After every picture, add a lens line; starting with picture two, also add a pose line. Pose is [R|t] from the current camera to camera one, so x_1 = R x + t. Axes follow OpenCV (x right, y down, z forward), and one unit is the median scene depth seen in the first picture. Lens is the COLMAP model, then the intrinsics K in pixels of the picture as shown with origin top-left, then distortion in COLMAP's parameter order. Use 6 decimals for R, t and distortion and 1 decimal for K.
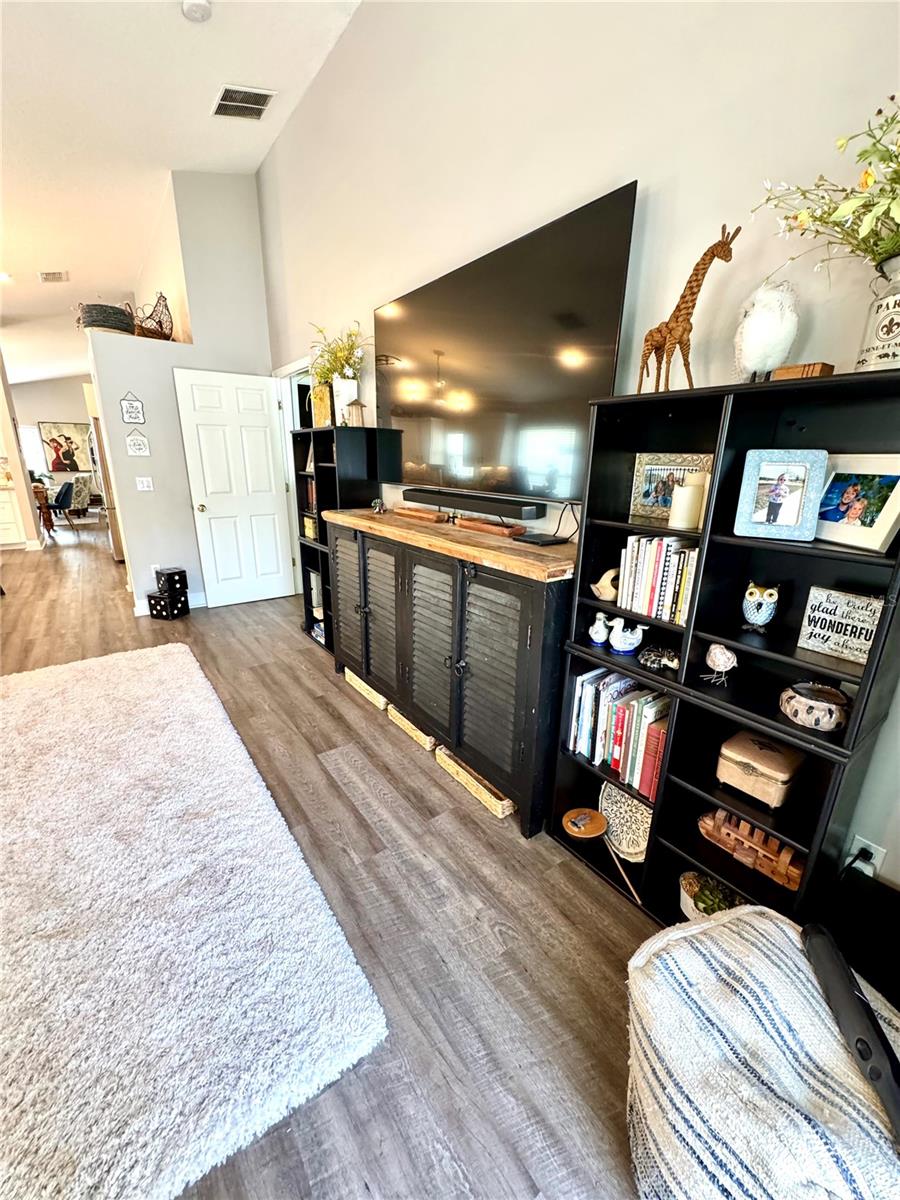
lens RADIAL K [[479.4, 0, 450.2], [0, 479.4, 596.8], [0, 0, 1]] dist [-0.002587, 0.000272]
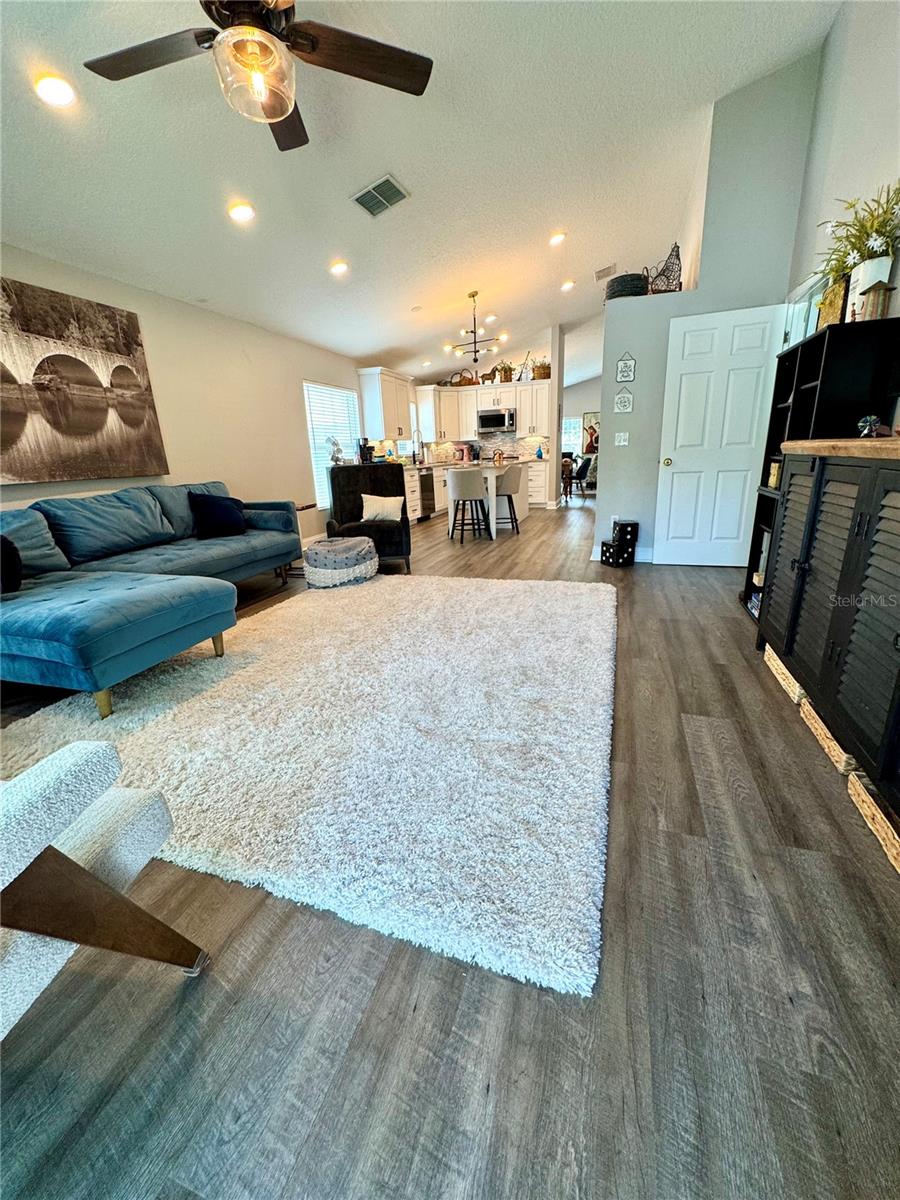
lens RADIAL K [[479.4, 0, 450.2], [0, 479.4, 596.8], [0, 0, 1]] dist [-0.002587, 0.000272]
pose [[0.571932, 0.202264, -0.794974, 0.108648], [-0.183240, 0.976137, 0.116528, 0.086819], [0.799573, 0.079025, 0.595347, 0.119403]]
